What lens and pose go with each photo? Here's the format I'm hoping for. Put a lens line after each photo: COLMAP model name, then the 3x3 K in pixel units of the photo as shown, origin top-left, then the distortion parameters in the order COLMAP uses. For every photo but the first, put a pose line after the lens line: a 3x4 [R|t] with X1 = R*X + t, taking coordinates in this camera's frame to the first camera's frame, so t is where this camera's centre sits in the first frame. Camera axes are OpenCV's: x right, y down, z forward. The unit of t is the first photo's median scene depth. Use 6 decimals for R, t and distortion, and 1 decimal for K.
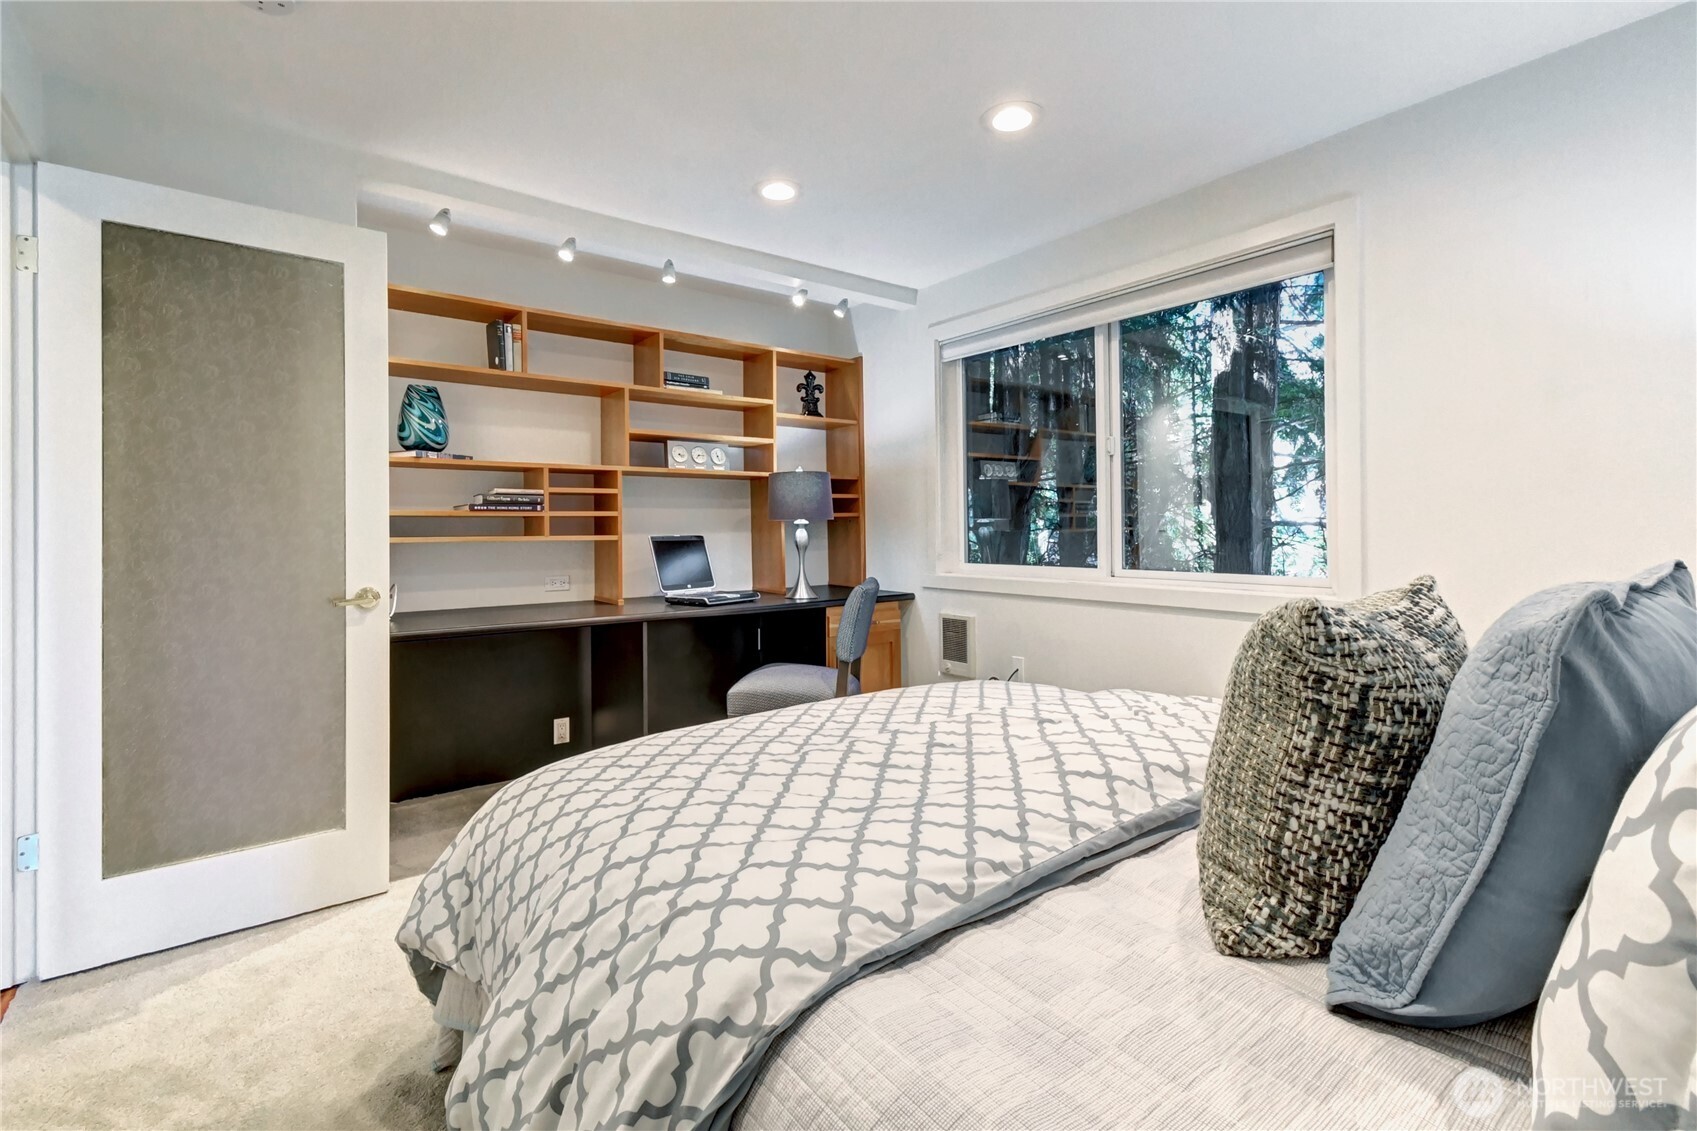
lens RADIAL K [[748.6, 0, 816.9], [0, 748.6, 524.8], [0, 0, 1]] dist [0.000842, 0.000065]
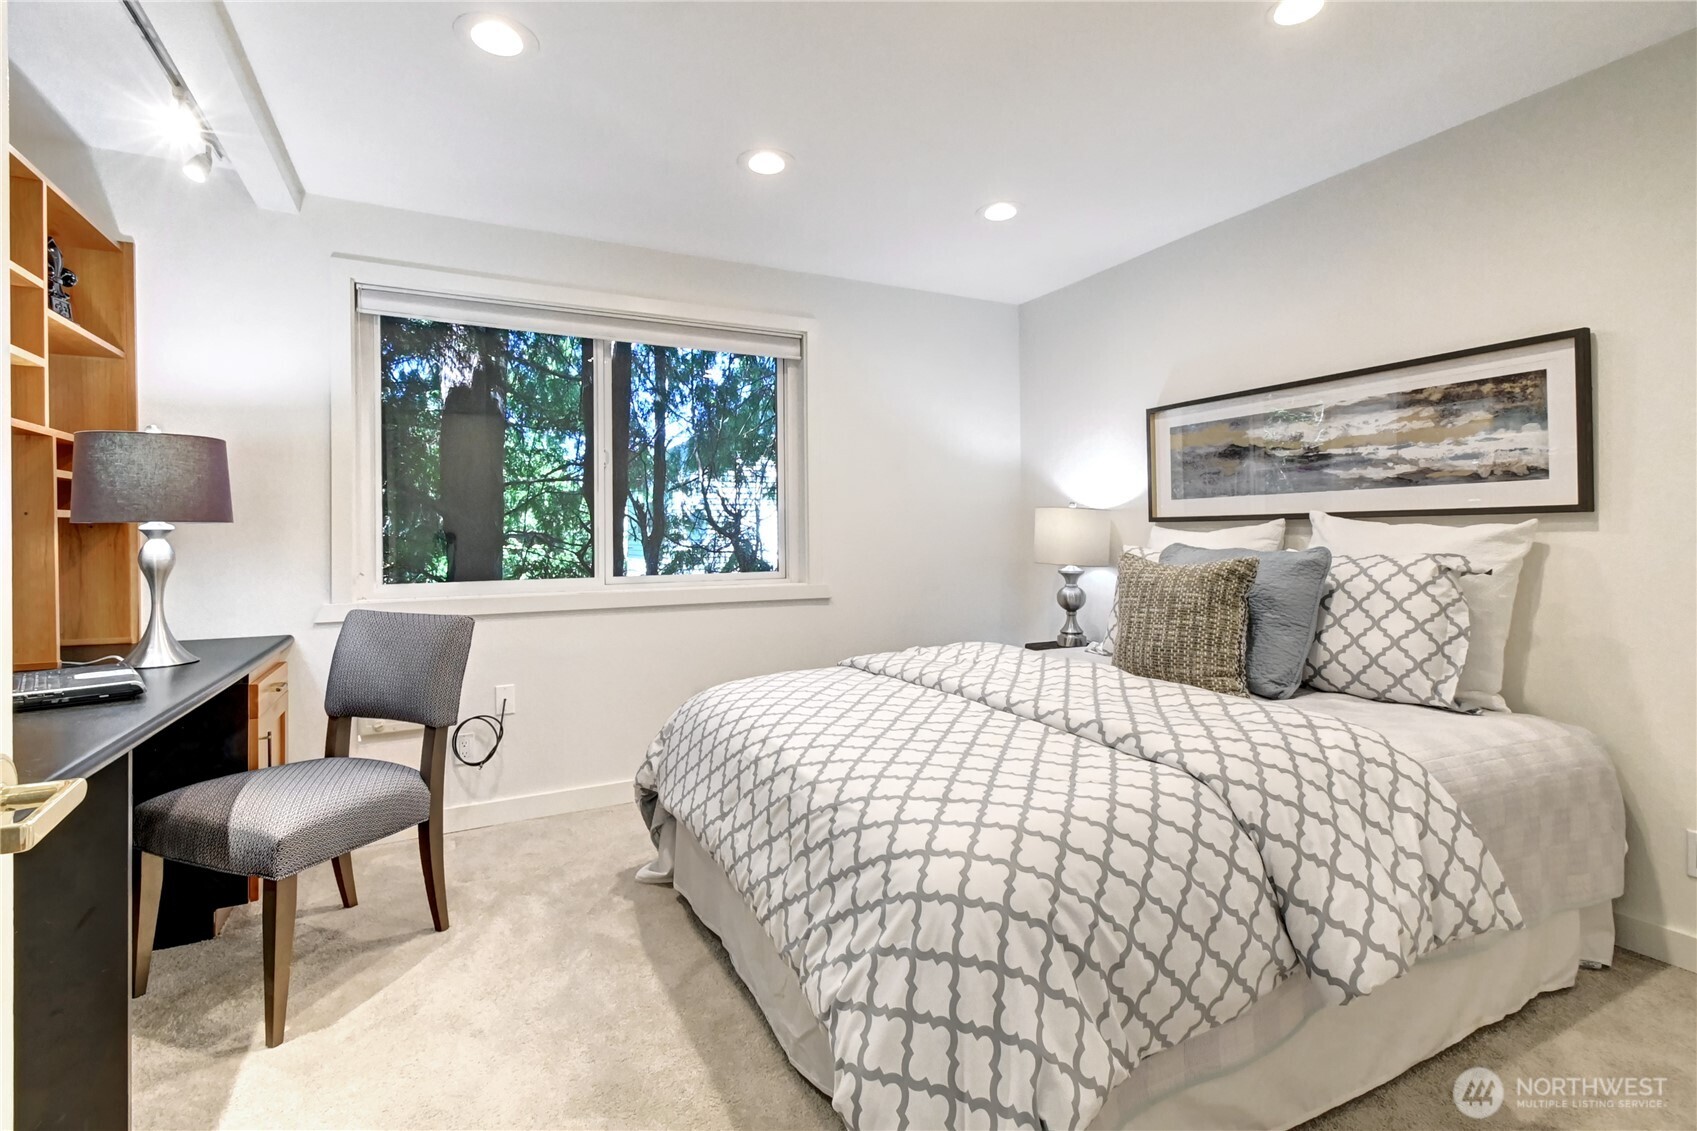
lens RADIAL K [[748.6, 0, 816.9], [0, 748.6, 524.8], [0, 0, 1]] dist [0.000842, 0.000065]
pose [[0.200314, 0.015497, 0.979609, -0.462139], [-0.001400, 0.999878, -0.015532, 0.002568], [-0.979731, 0.001740, 0.200311, 0.416059]]
